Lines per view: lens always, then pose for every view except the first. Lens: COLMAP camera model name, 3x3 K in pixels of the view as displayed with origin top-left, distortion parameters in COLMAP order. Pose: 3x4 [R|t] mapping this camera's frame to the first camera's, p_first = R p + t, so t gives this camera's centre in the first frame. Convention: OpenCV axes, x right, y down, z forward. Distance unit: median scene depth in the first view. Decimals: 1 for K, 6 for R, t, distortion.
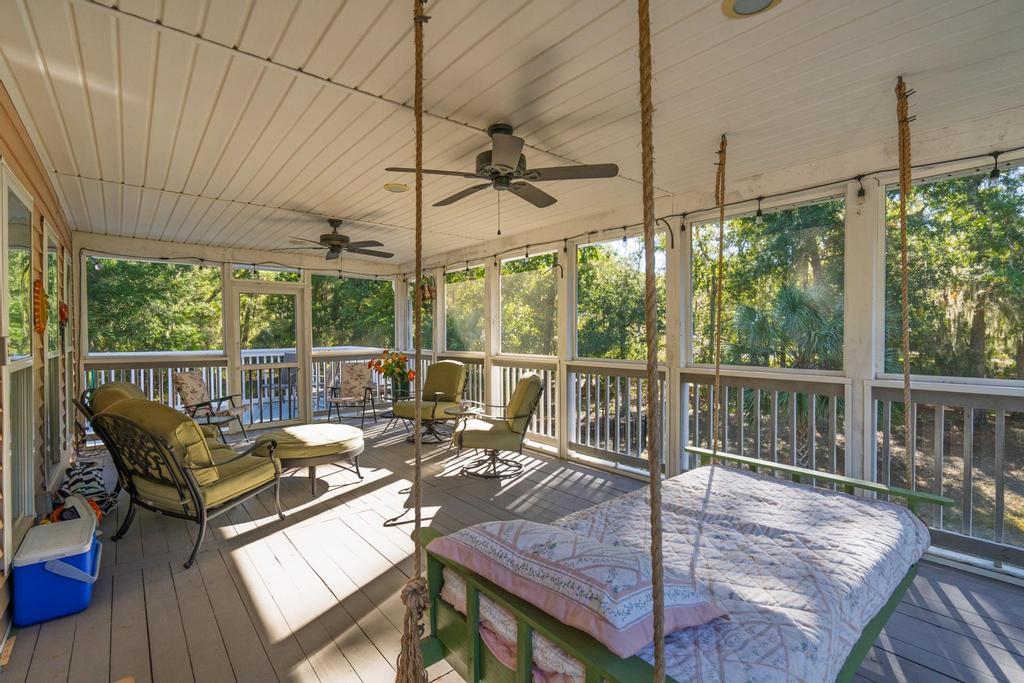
lens RADIAL K [[464.4, 0, 507.7], [0, 464.4, 337.0], [0, 0, 1]] dist [-0.002353, 0.000097]
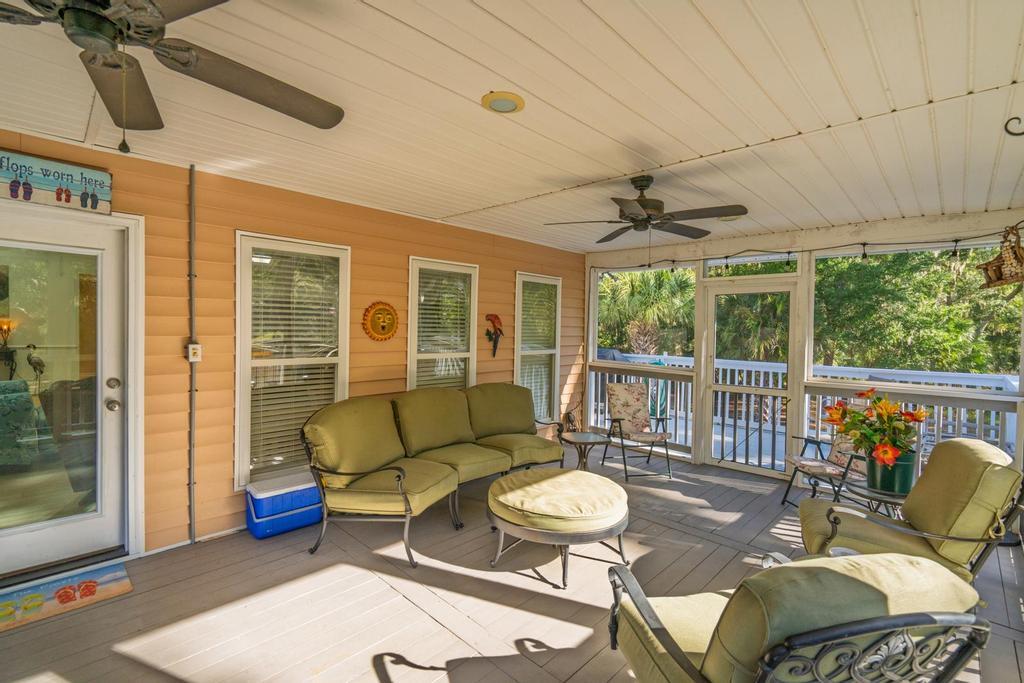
lens RADIAL K [[464.4, 0, 507.7], [0, 464.4, 337.0], [0, 0, 1]] dist [-0.002353, 0.000097]
pose [[0.106109, 0.024297, -0.994058, 0.306087], [-0.029946, 0.999326, 0.021229, -0.043412], [0.993903, 0.027515, 0.106765, 0.878942]]
